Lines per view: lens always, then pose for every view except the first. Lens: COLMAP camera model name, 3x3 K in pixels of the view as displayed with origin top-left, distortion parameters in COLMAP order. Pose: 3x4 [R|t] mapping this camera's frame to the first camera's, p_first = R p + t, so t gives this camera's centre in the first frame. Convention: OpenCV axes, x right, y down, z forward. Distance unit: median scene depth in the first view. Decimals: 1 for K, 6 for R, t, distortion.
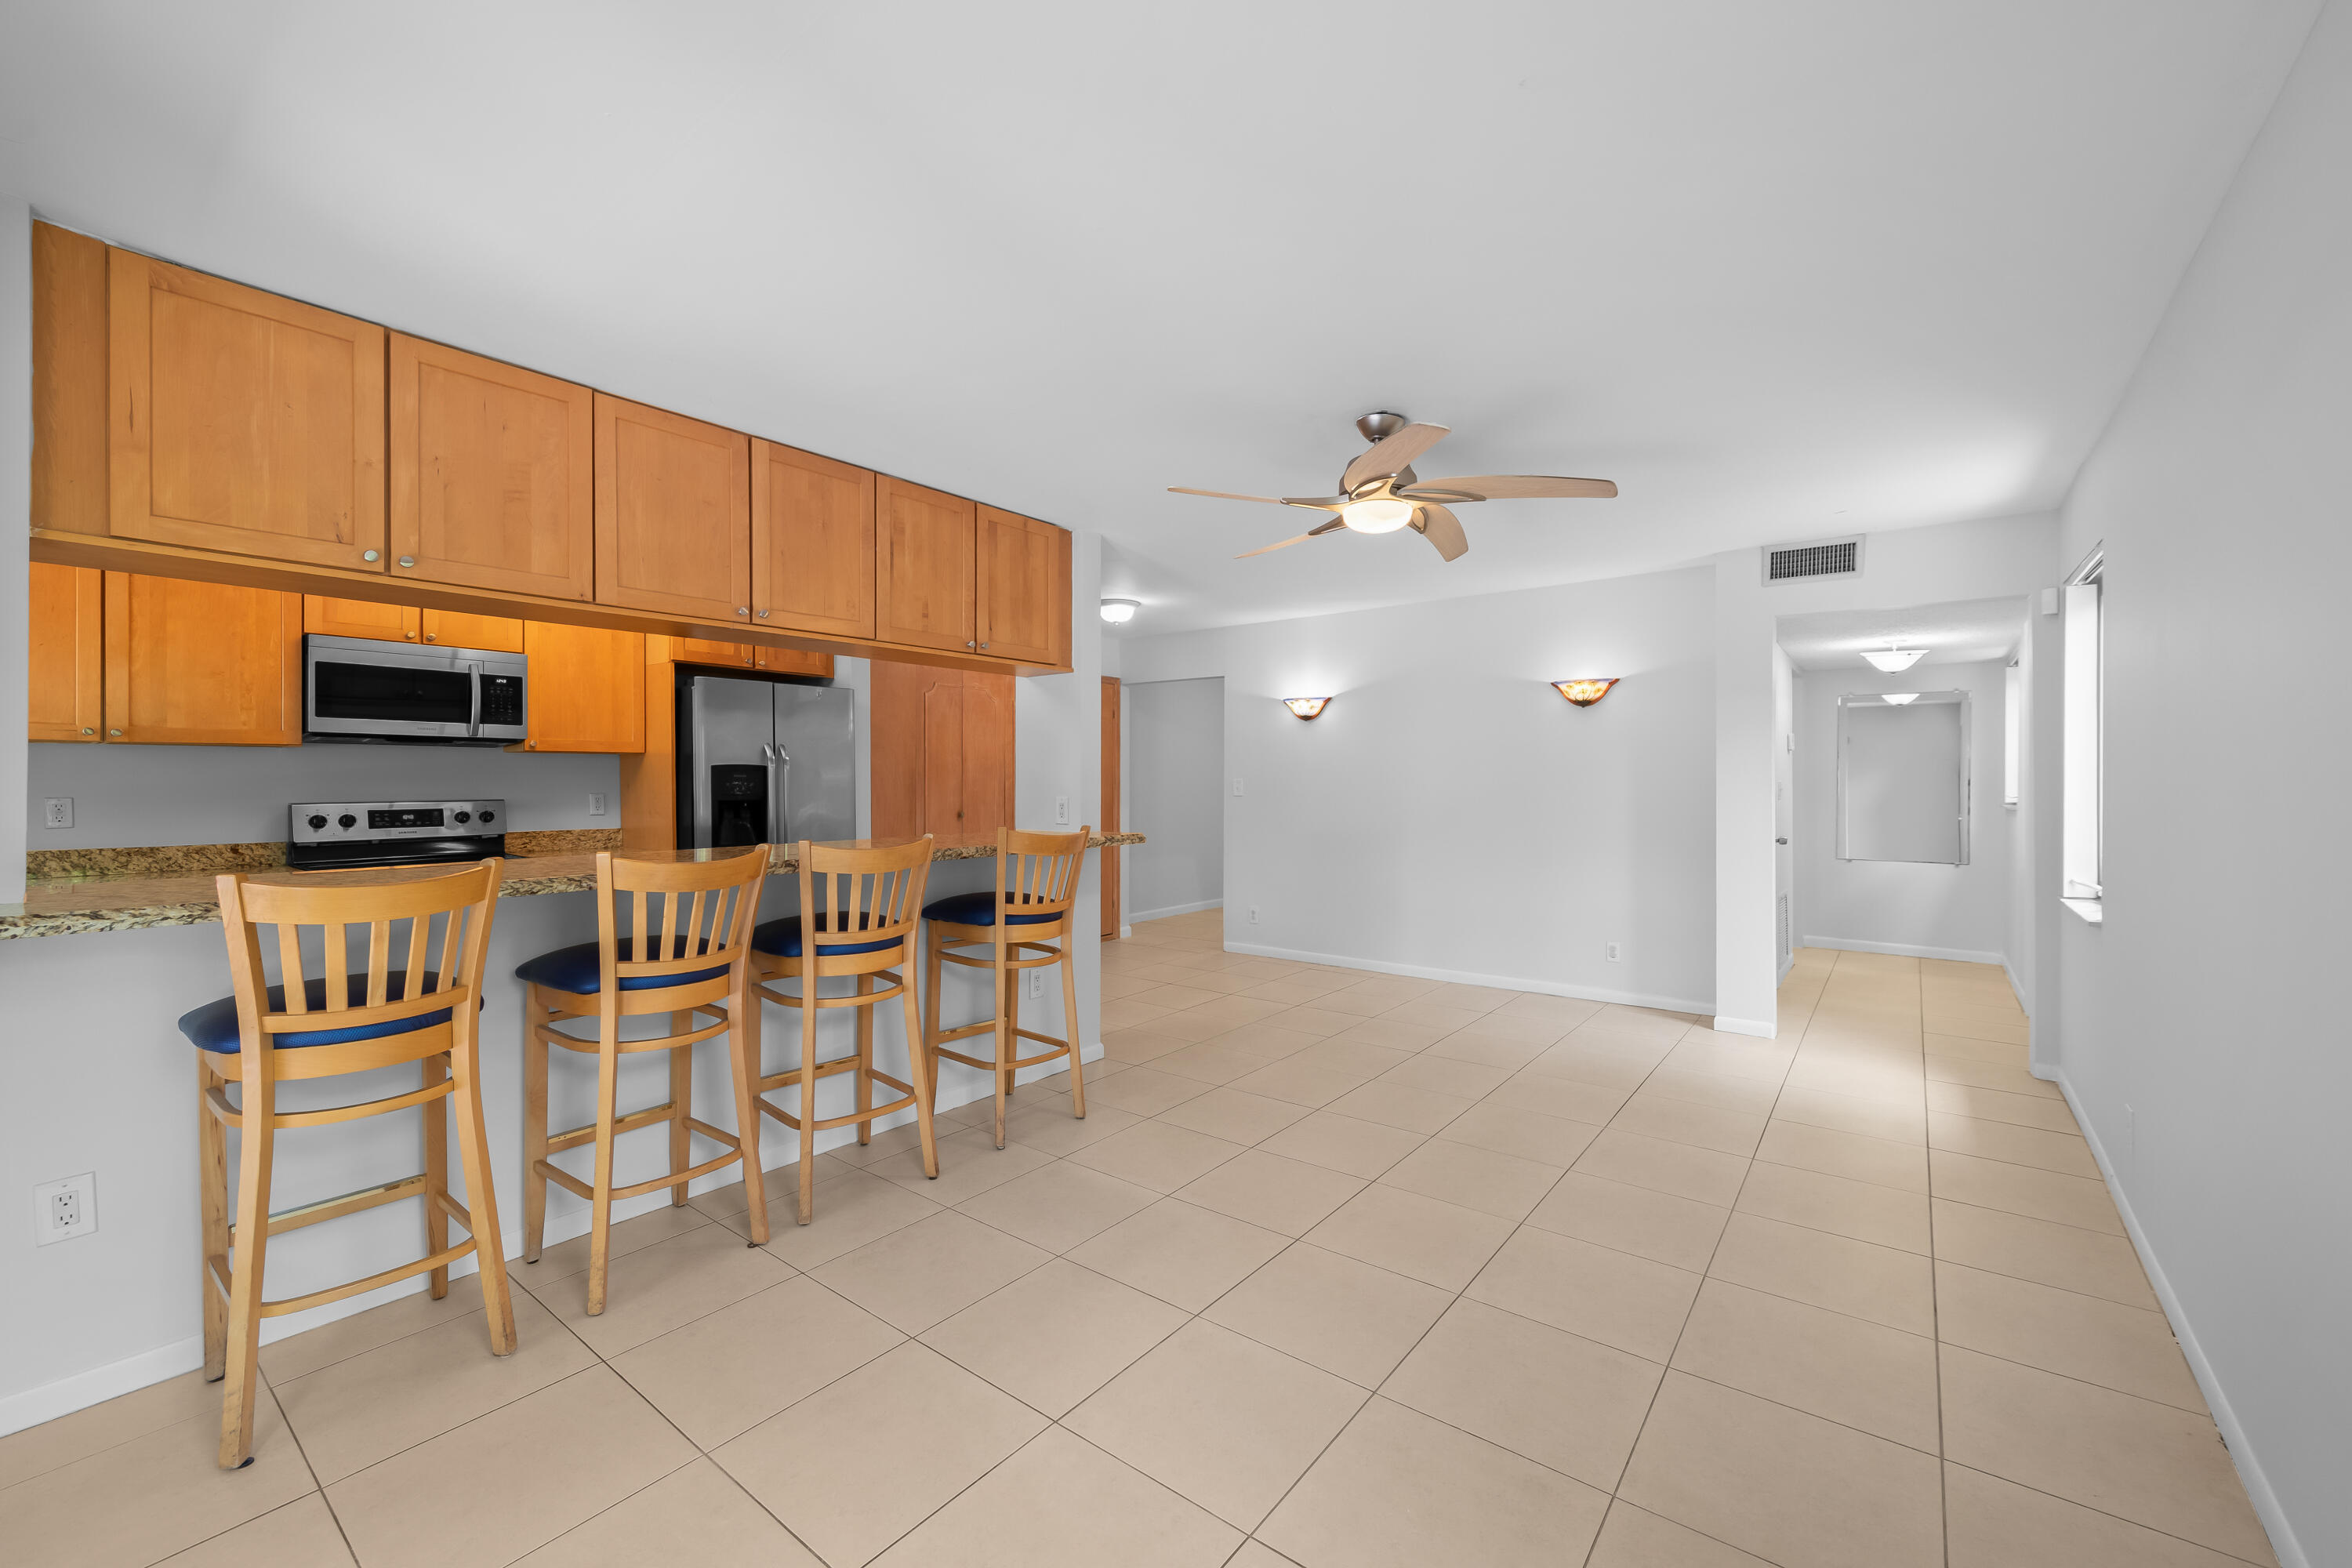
lens RADIAL K [[931.1, 0, 1172.9], [0, 931.1, 784.5], [0, 0, 1]] dist [0.001344, -0.001984]
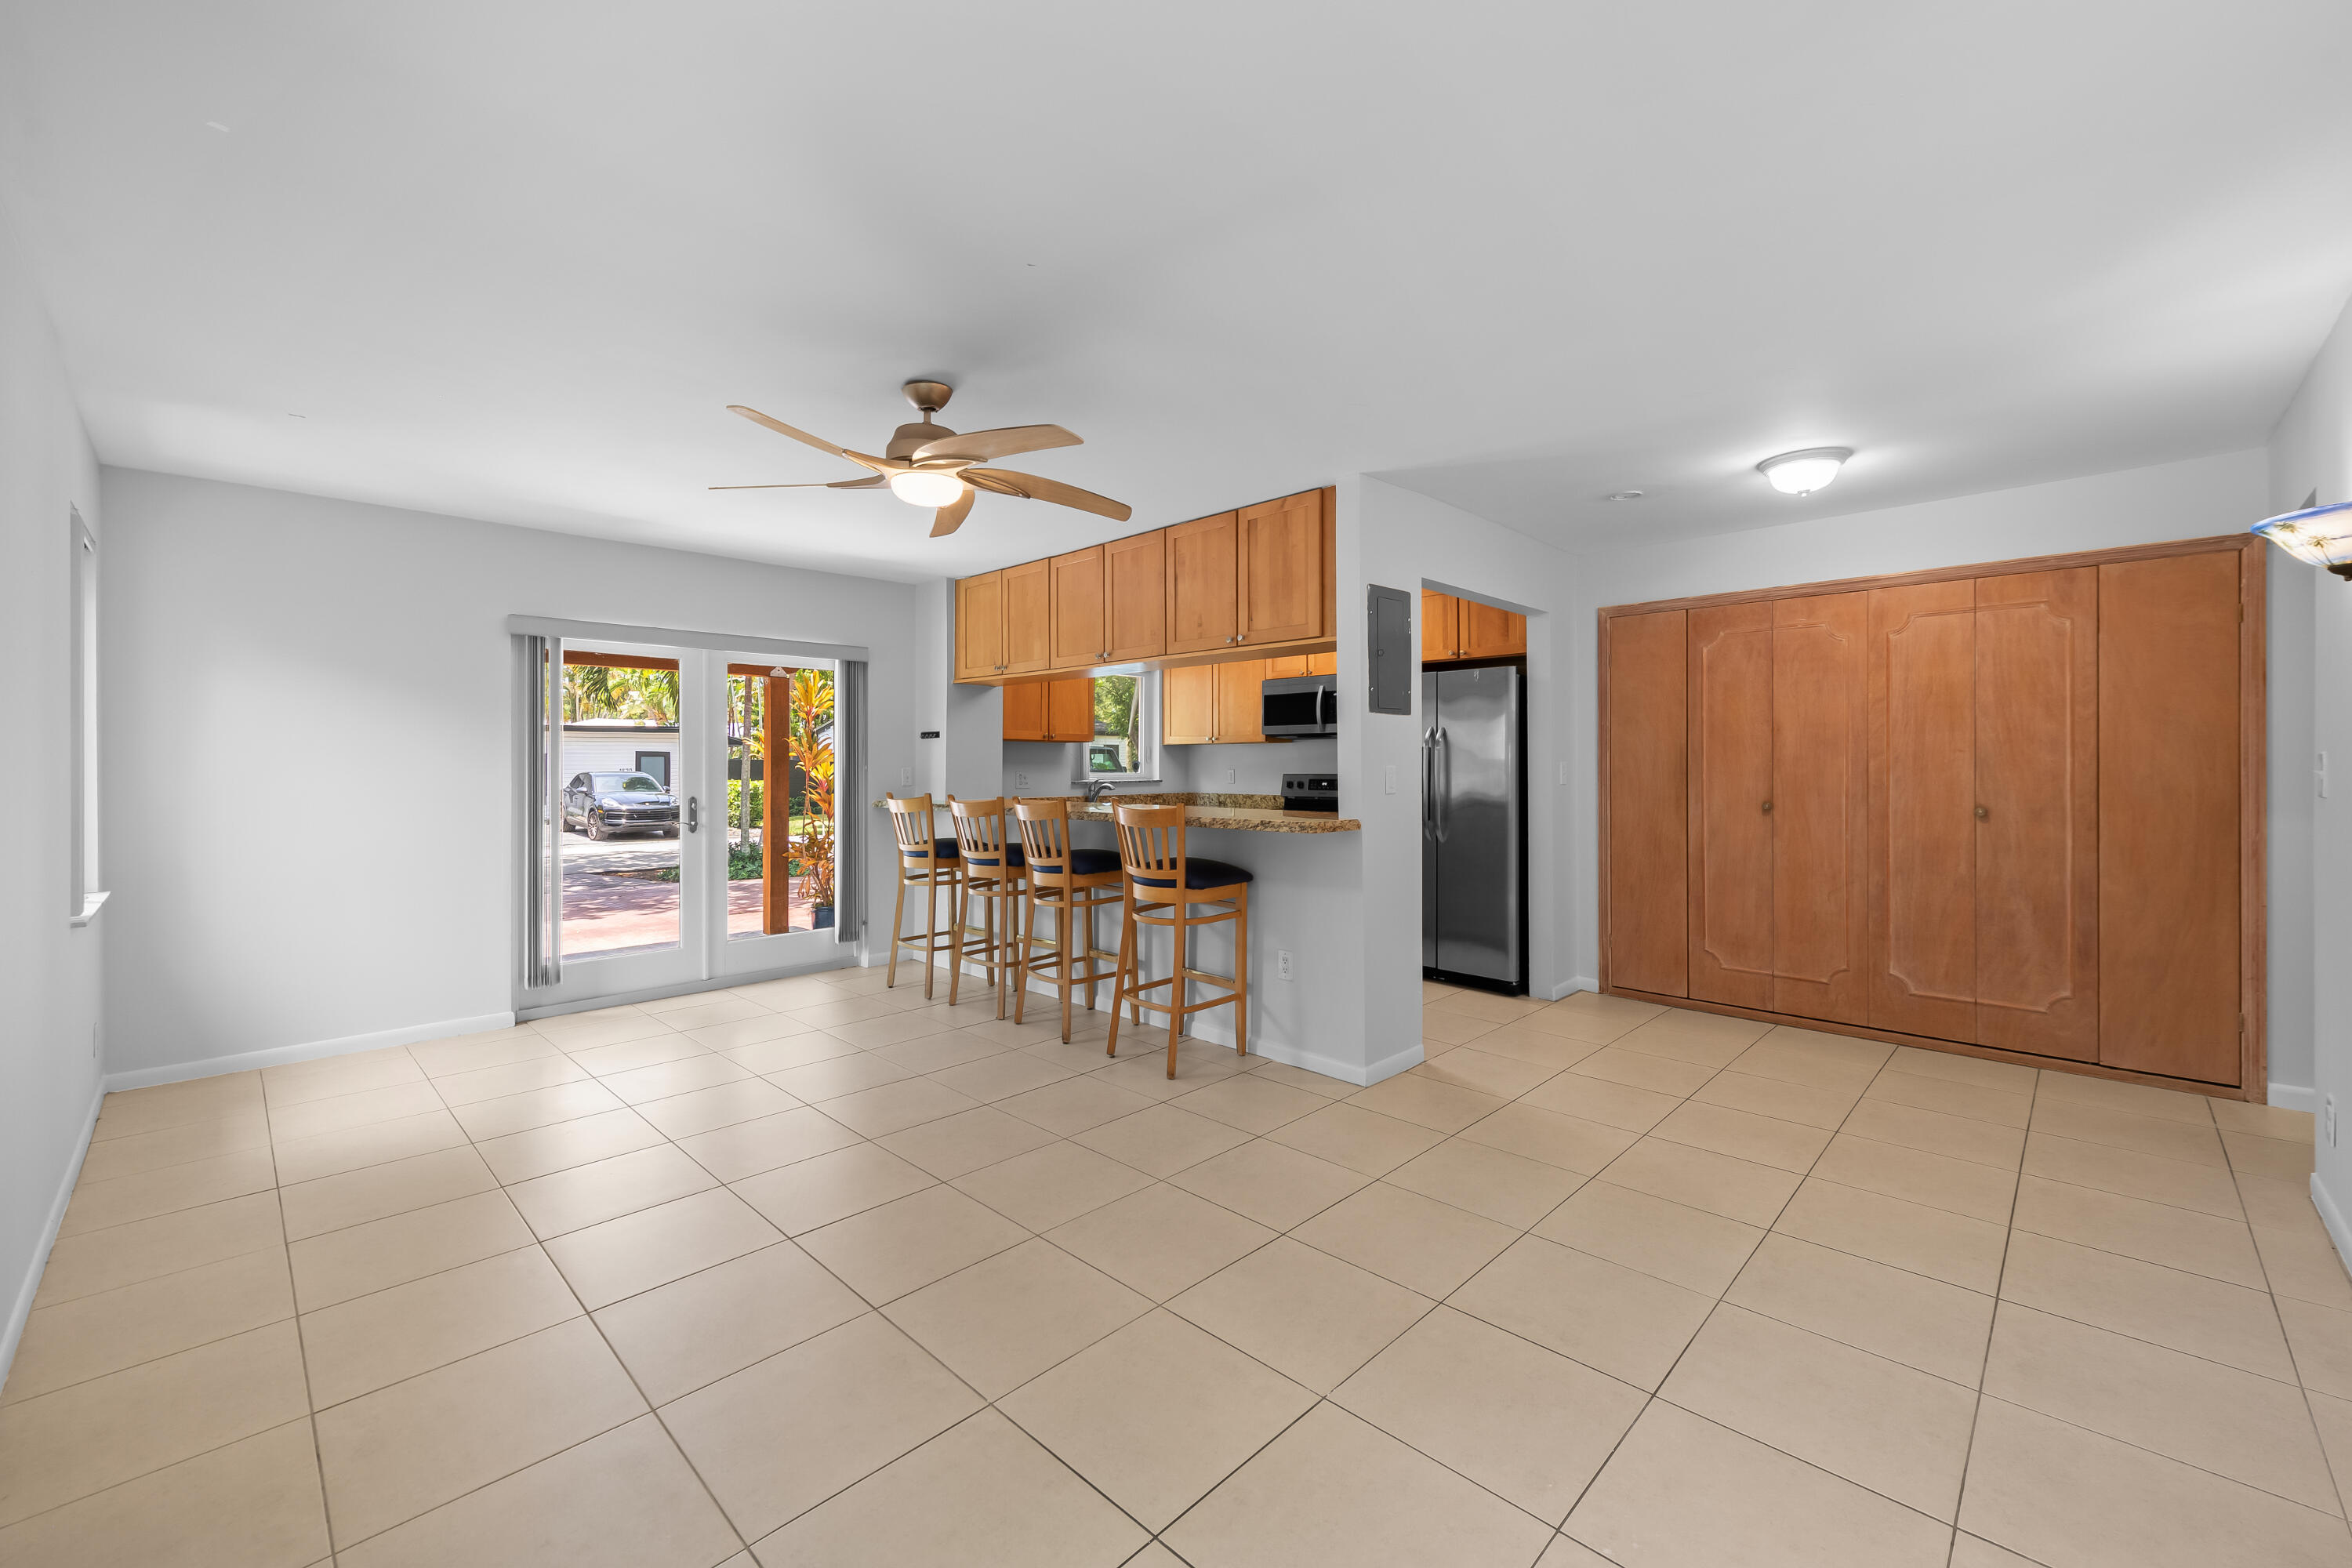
lens RADIAL K [[931.1, 0, 1200.1], [0, 931.1, 762.1], [0, 0, 1]] dist [0.001344, -0.001984]
pose [[-0.095617, -0.000493, -0.995418, 0.815979], [-0.001007, 0.999999, -0.000399, -0.001784], [0.995418, 0.000964, -0.095618, 0.967302]]
